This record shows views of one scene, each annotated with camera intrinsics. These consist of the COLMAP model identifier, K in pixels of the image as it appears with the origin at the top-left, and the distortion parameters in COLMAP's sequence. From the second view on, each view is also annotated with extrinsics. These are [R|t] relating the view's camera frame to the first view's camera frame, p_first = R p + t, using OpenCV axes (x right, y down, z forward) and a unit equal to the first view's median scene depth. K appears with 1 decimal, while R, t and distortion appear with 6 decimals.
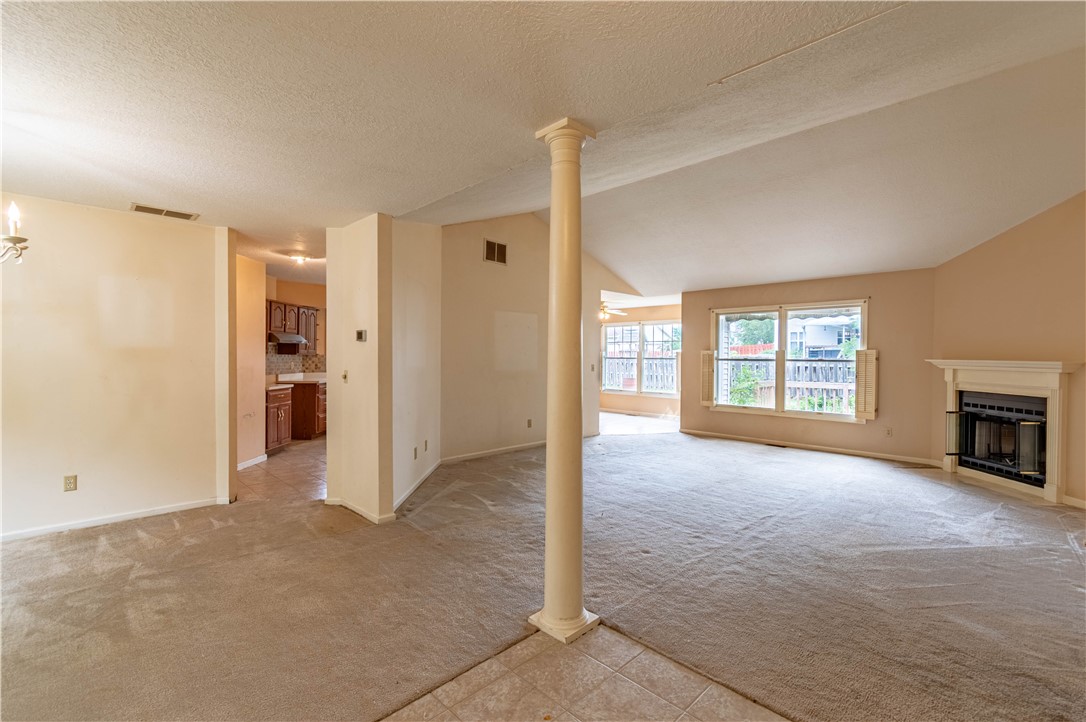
lens RADIAL K [[480.8, 0, 540.6], [0, 480.8, 359.3], [0, 0, 1]] dist [0.002217, -0.000070]
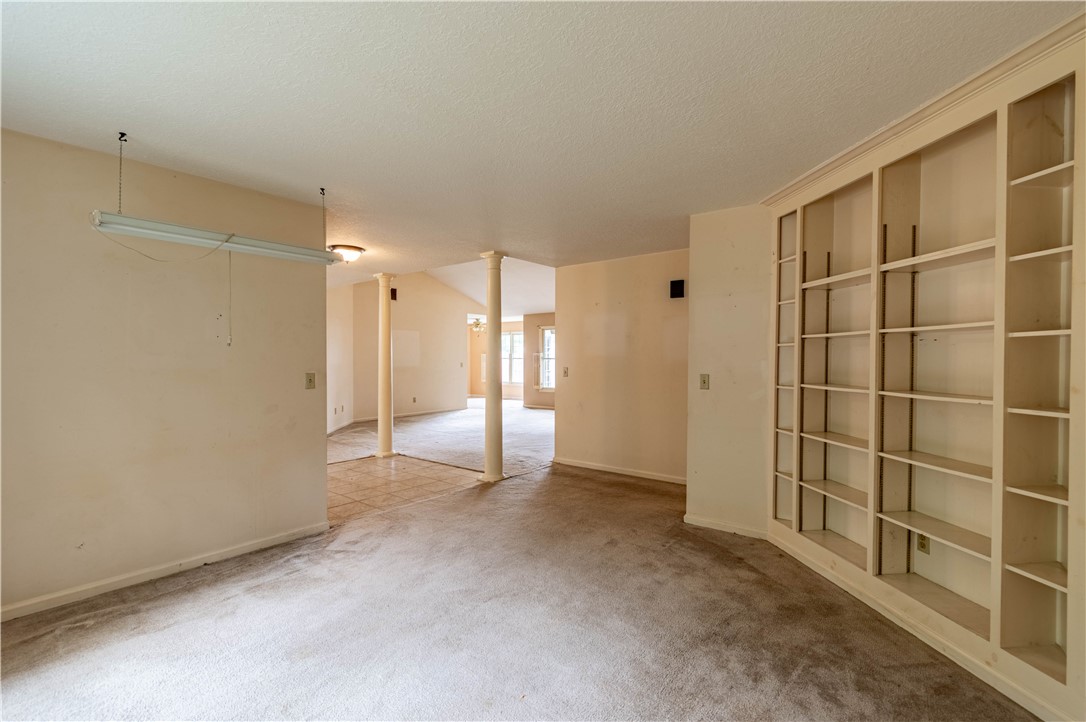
lens RADIAL K [[480.8, 0, 540.9], [0, 480.8, 361.4], [0, 0, 1]] dist [0.002217, -0.000070]
pose [[0.993566, -0.008095, 0.112968, 0.247830], [0.007817, 0.999965, 0.002898, 0.005907], [-0.112988, -0.001997, 0.993594, -0.721916]]
